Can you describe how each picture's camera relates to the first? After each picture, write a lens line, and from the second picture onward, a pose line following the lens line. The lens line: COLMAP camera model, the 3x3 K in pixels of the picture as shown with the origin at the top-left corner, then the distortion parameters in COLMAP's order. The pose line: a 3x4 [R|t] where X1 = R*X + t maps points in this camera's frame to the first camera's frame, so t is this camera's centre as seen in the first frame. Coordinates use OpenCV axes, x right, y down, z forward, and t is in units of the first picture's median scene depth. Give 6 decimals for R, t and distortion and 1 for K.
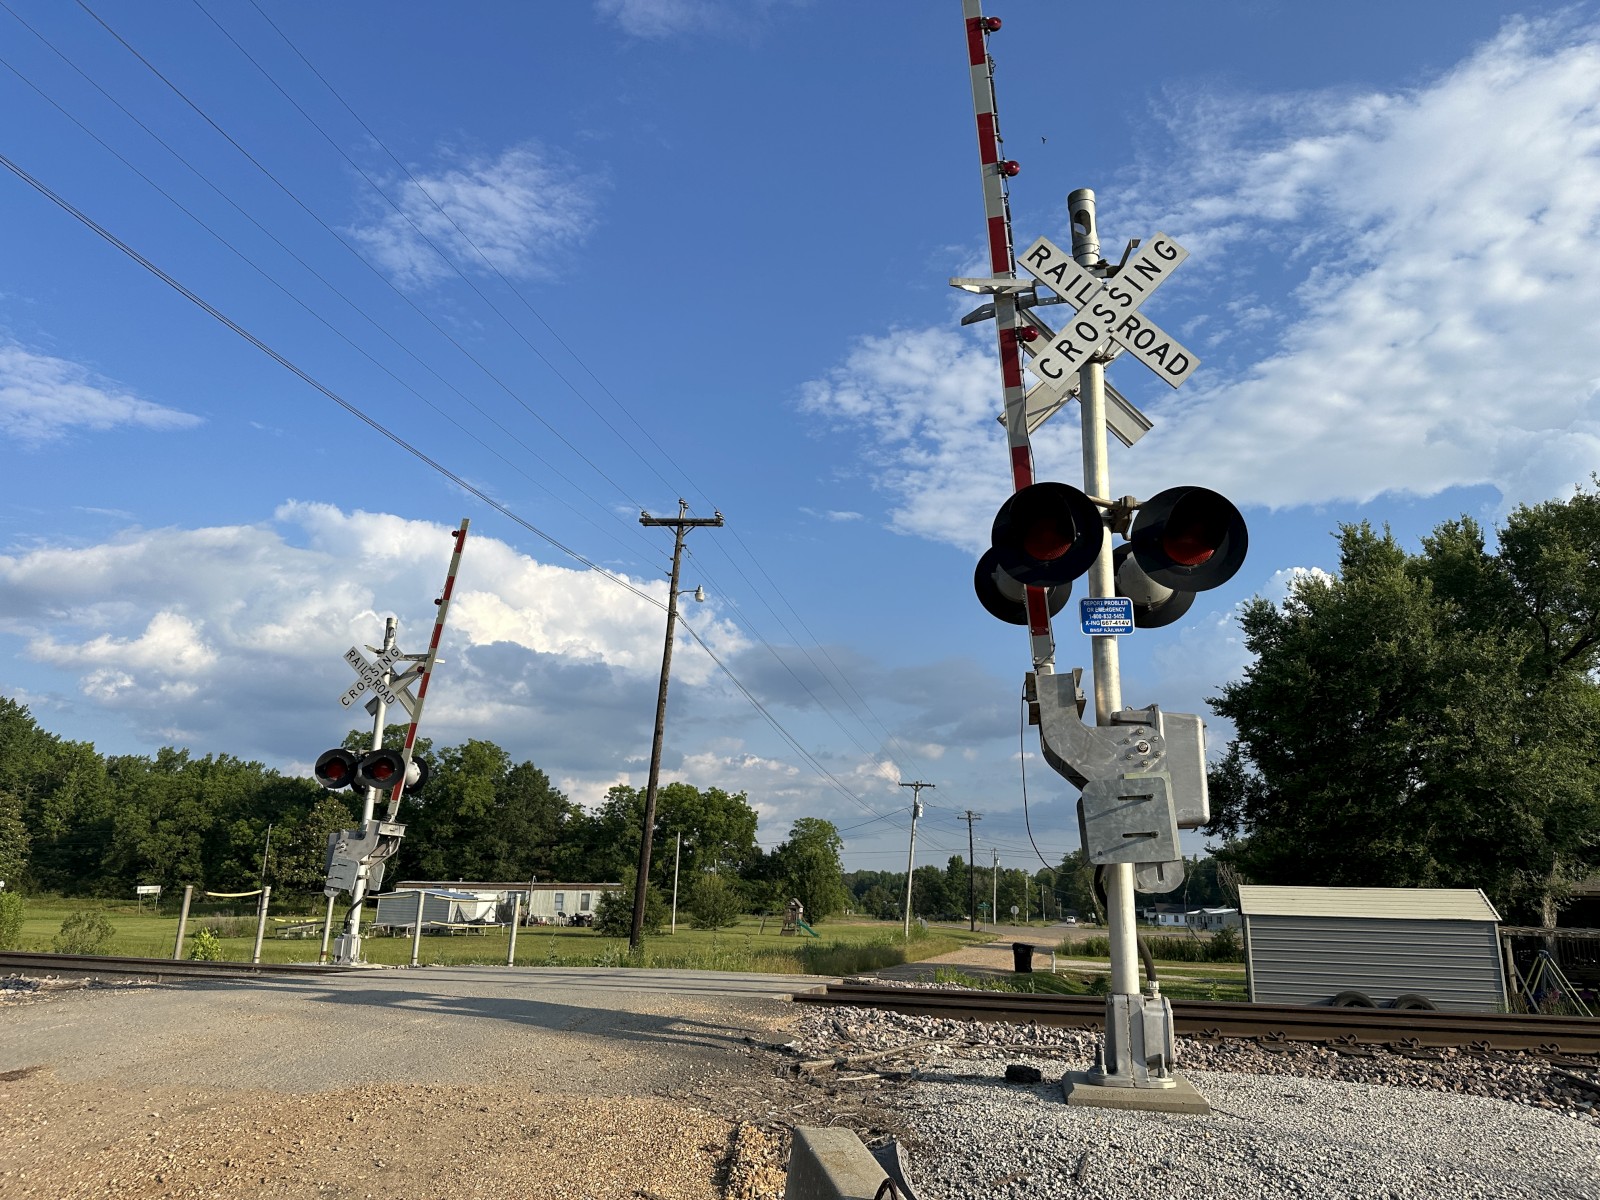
lens RADIAL K [[1135.0, 0, 799.2], [0, 1135.0, 579.9], [0, 0, 1]] dist [0.101029, -0.148485]
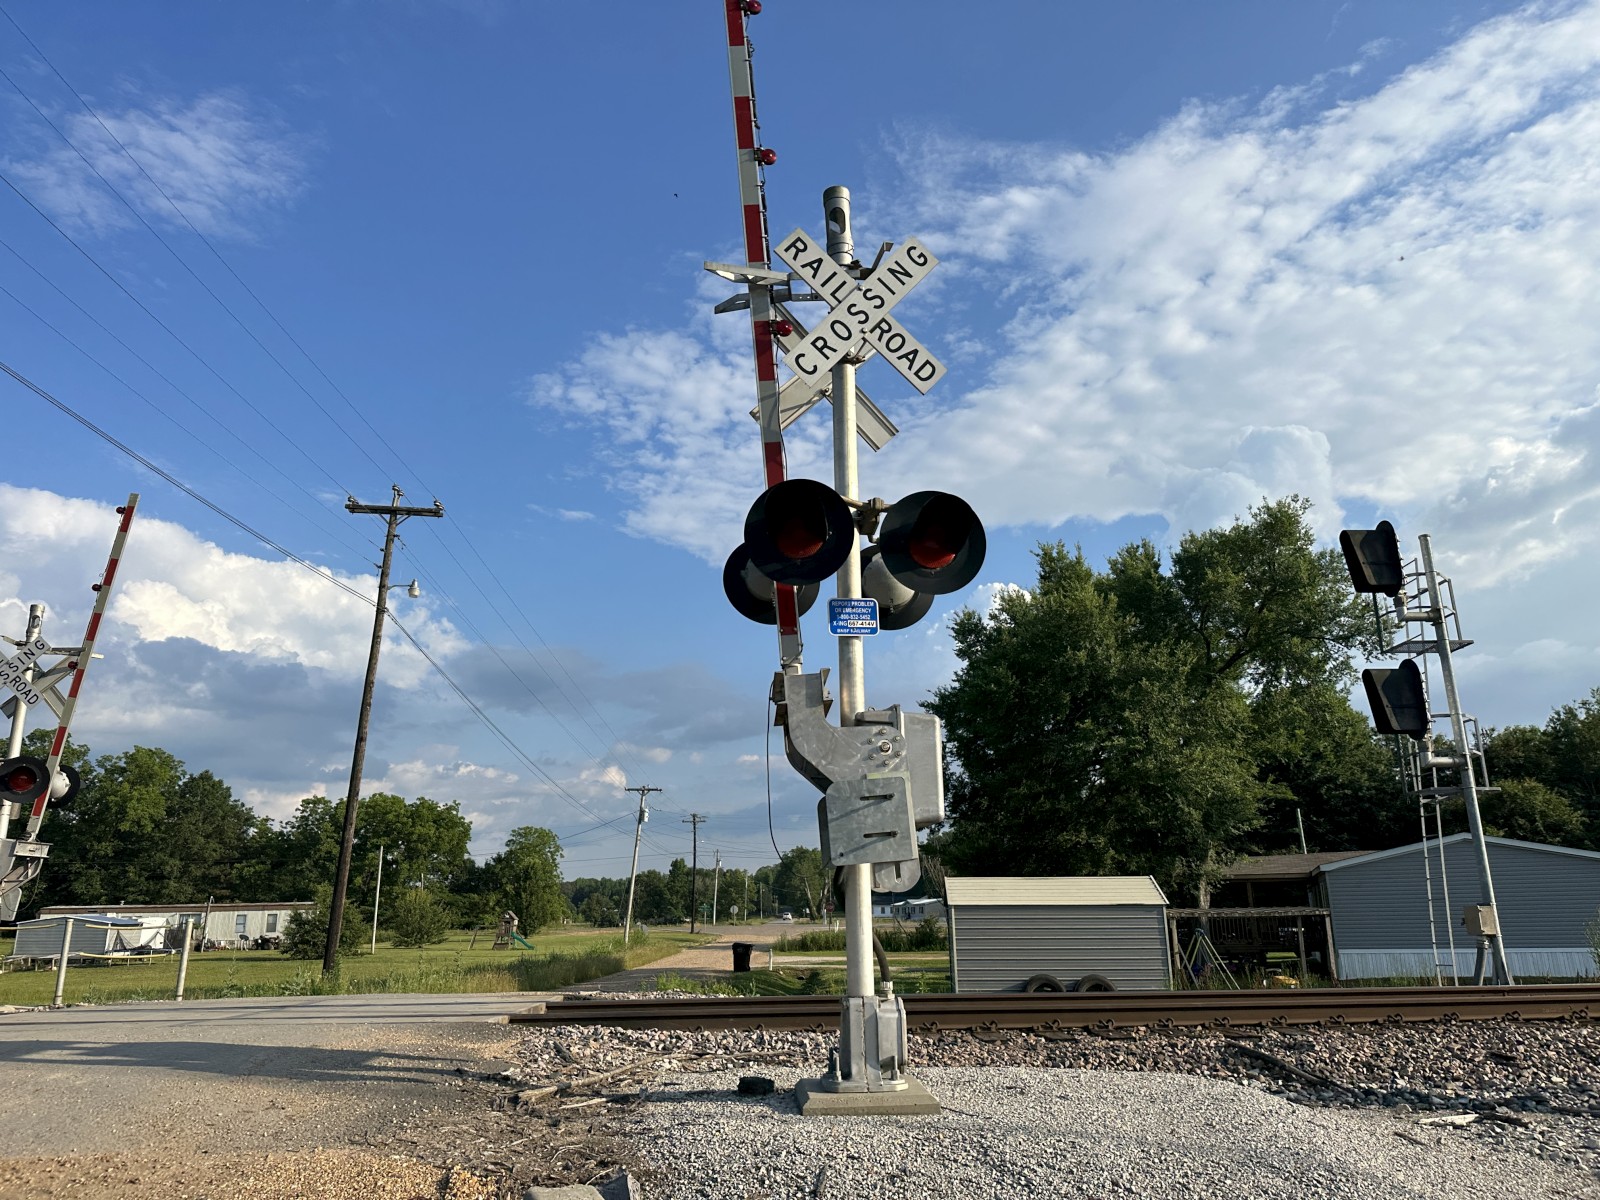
lens RADIAL K [[1137.7, 0, 815.6], [0, 1137.7, 593.9], [0, 0, 1]] dist [0.057011, -0.084264]
pose [[0.968300, 0.028440, 0.248165, -0.001117], [-0.030452, 0.999527, 0.004272, 0.001028], [-0.247926, -0.011694, 0.968708, 0.006701]]
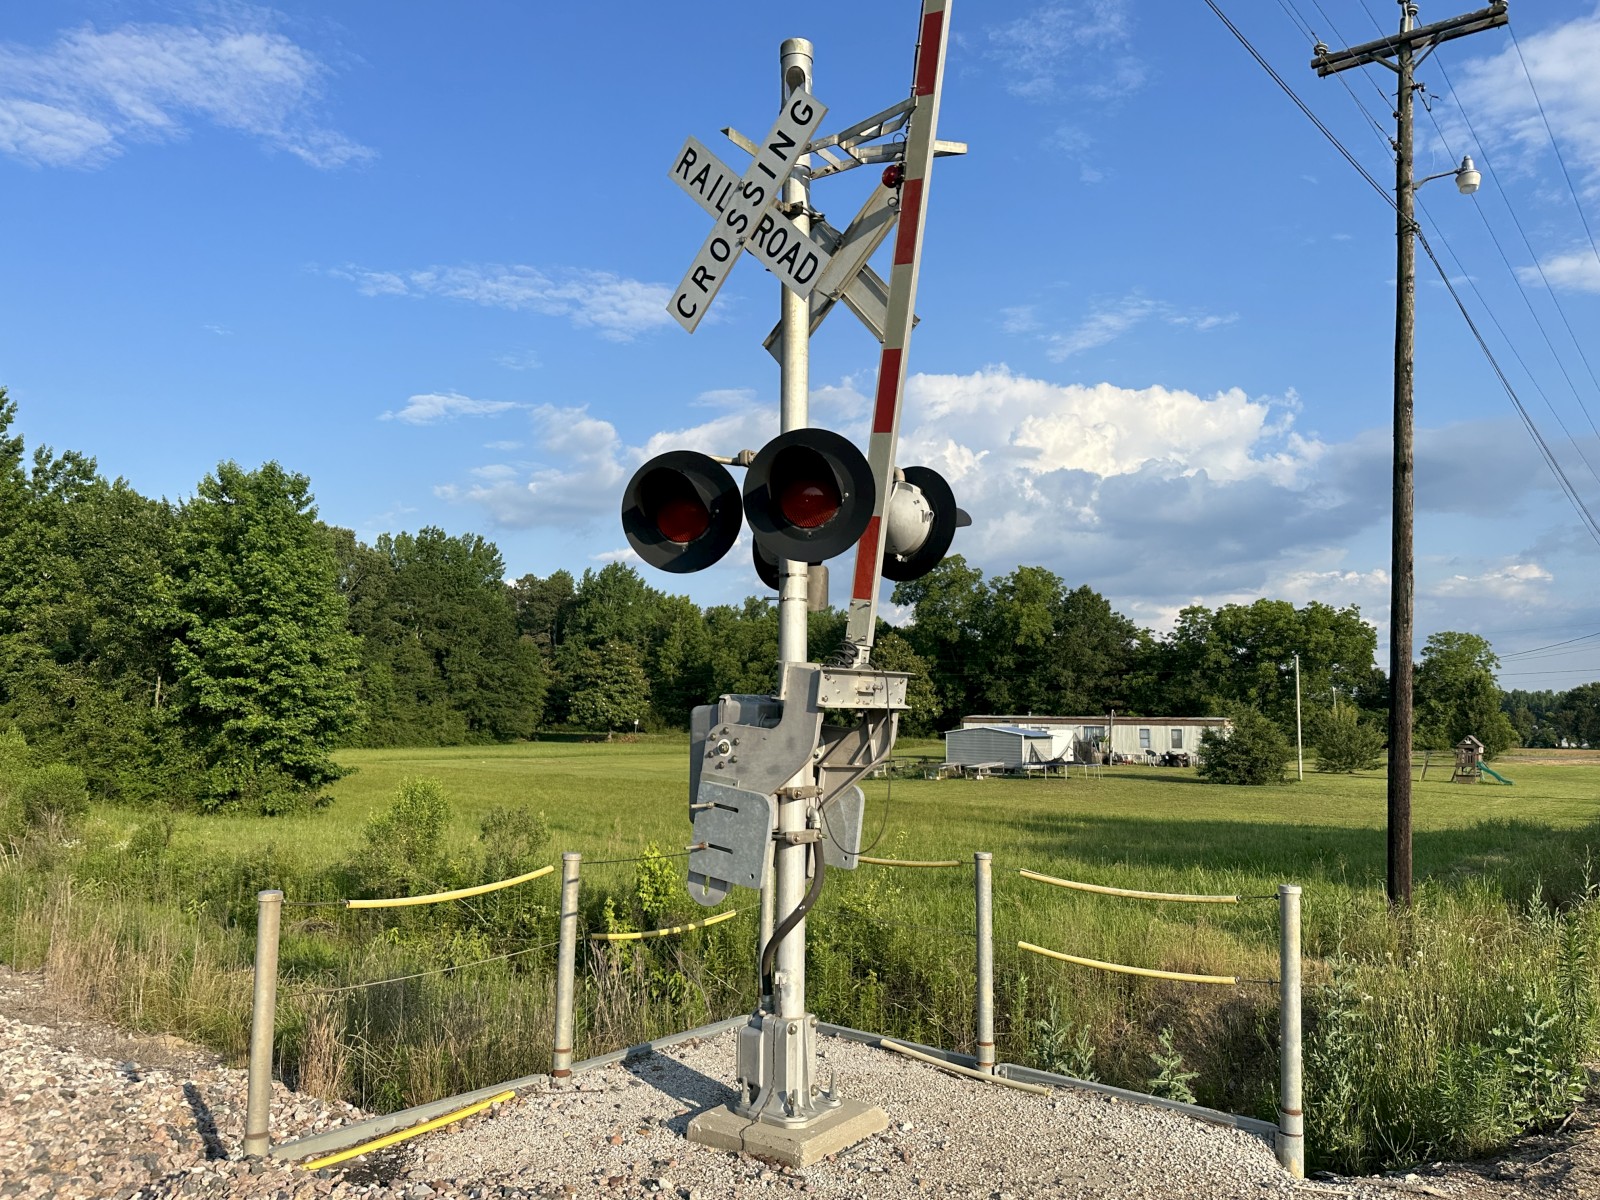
lens RADIAL K [[1076.7, 0, 800.0], [0, 1076.7, 600.0], [0, 0, 1]] dist [0.001397, 0.051989]
pose [[0.886075, -0.065482, -0.458894, -0.060584], [0.138495, 0.982151, 0.127270, 0.039714], [0.442370, -0.176325, 0.879328, 0.191740]]
